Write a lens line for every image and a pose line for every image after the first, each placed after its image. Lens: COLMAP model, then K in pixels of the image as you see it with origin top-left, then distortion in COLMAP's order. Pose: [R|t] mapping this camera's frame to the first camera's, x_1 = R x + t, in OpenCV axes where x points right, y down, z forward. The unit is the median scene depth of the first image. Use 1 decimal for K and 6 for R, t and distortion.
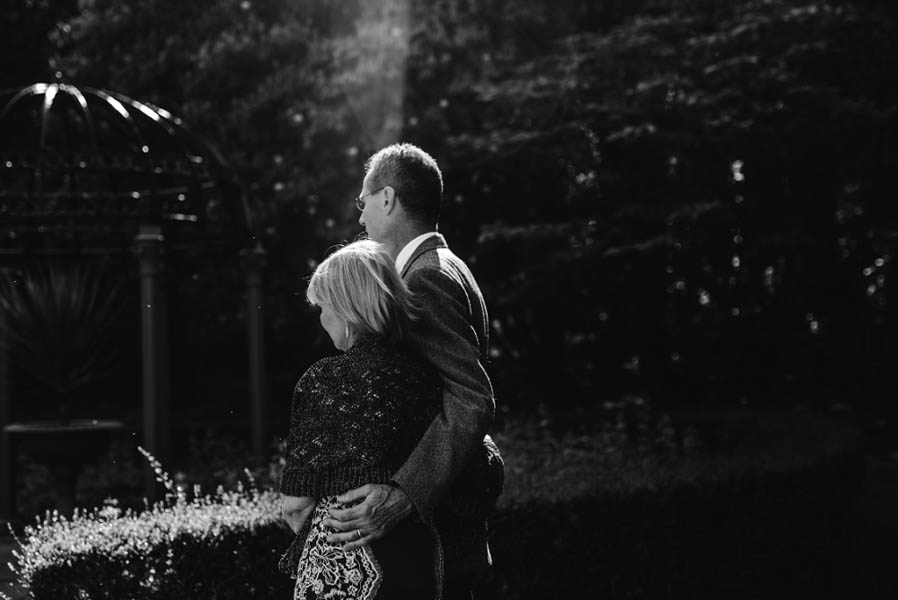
lens RADIAL K [[1233.8, 0, 449.0], [0, 1233.8, 300.0], [0, 0, 1]] dist [0.002690, -0.005946]
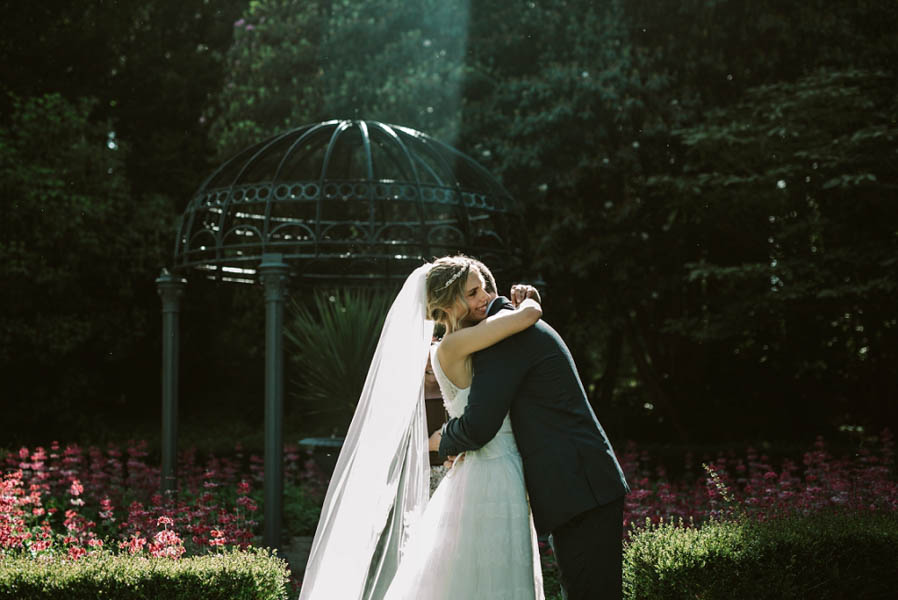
lens RADIAL K [[1233.8, 0, 449.0], [0, 1233.8, 300.0], [0, 0, 1]] dist [0.002690, -0.005946]
pose [[0.999182, 0.032186, 0.024495, -0.179531], [-0.031572, 0.999188, -0.025043, 0.002604], [-0.025282, 0.024249, 0.999386, -0.033551]]
